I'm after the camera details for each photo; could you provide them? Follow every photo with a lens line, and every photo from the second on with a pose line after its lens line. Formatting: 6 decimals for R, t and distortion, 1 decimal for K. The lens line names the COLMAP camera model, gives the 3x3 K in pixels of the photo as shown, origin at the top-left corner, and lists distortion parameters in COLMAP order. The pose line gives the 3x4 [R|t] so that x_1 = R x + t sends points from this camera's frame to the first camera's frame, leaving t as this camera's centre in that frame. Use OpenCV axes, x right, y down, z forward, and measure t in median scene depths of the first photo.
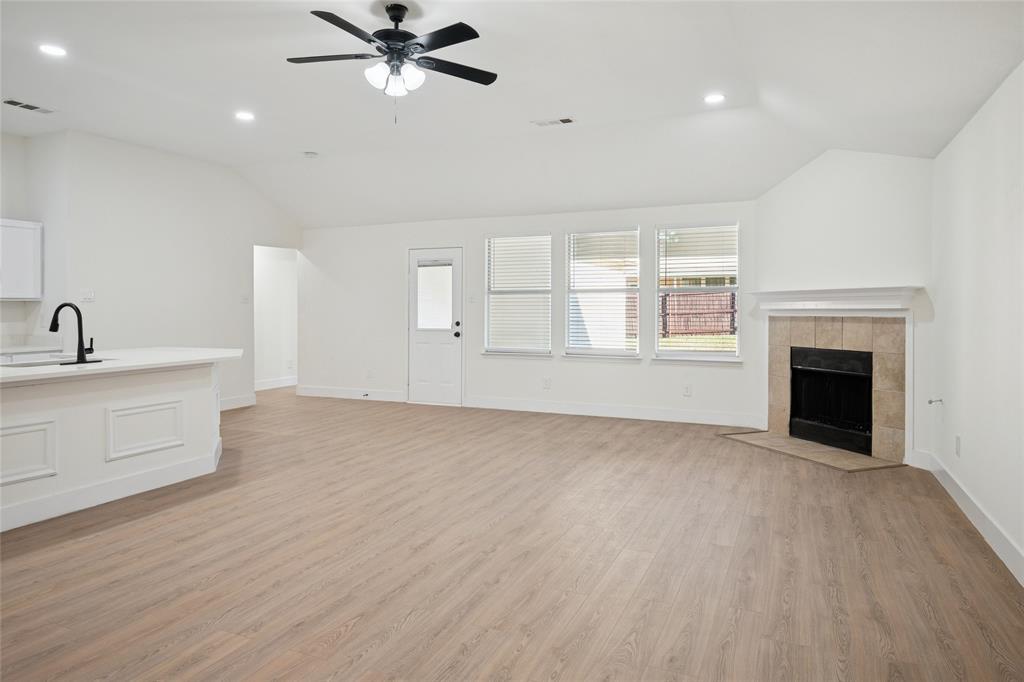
lens RADIAL K [[638.8, 0, 511.0], [0, 638.8, 313.8], [0, 0, 1]] dist [-0.000993, -0.000147]
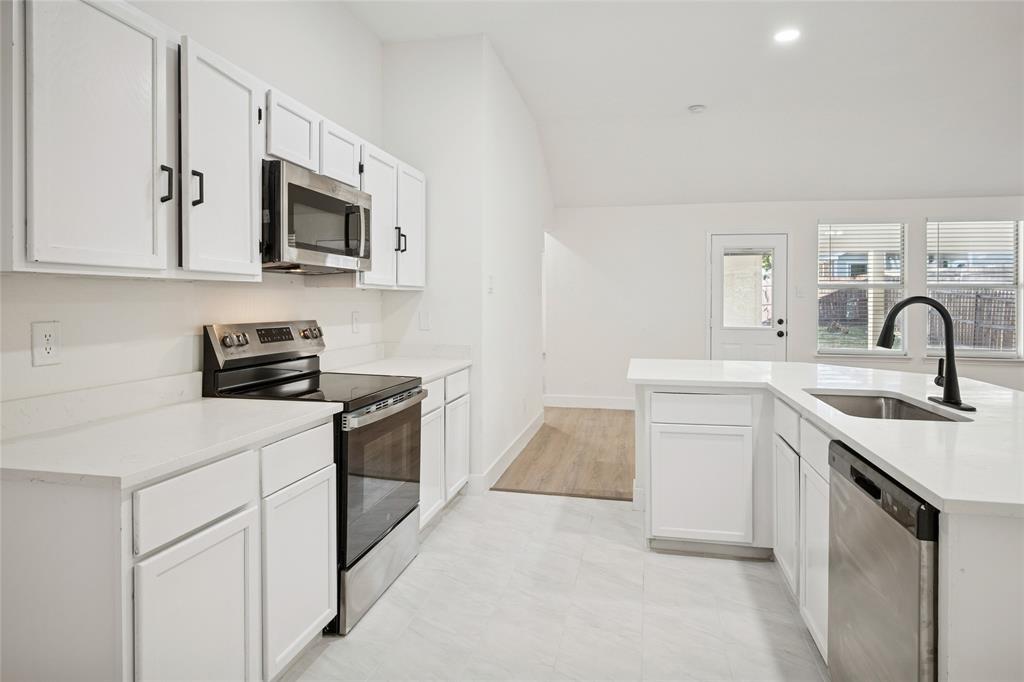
lens RADIAL K [[579.8, 0, 514.8], [0, 579.8, 320.5], [0, 0, 1]] dist [-0.002539, -0.000521]
pose [[0.975153, -0.001216, 0.221530, -1.151900], [-0.004282, 0.999695, 0.024336, -0.007292], [-0.221492, -0.024680, 0.974850, 0.582048]]
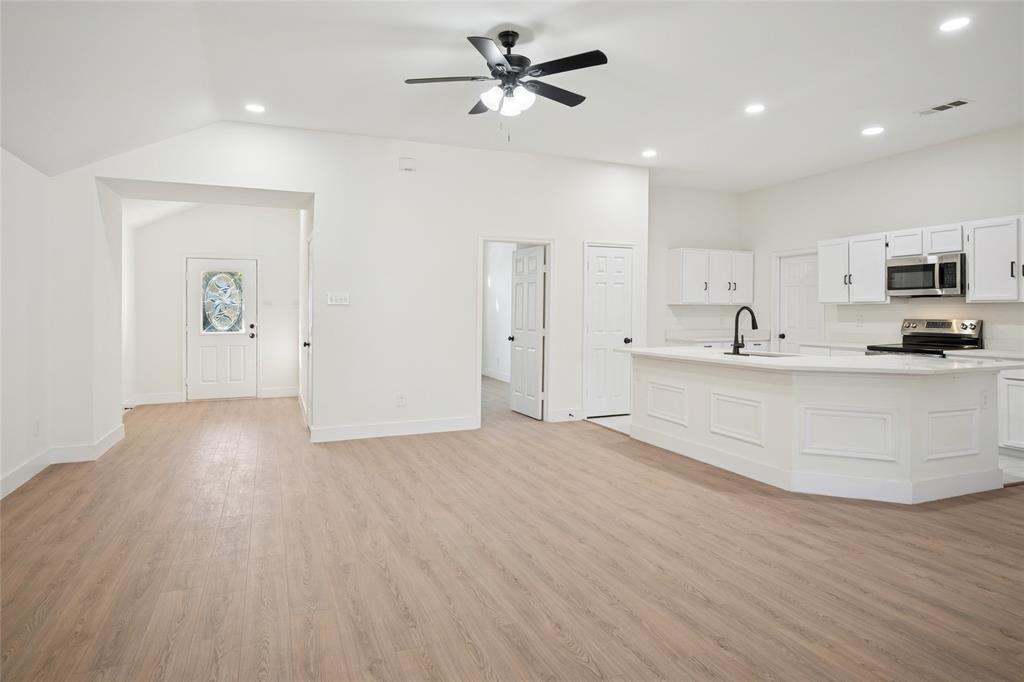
lens RADIAL K [[587.9, 0, 512.4], [0, 587.9, 318.1], [0, 0, 1]] dist [-0.003577, 0.001272]
pose [[-0.683223, 0.009352, -0.730150, 0.466068], [-0.002421, 0.999883, 0.015073, -0.010743], [0.730206, 0.012066, -0.683121, 1.462473]]
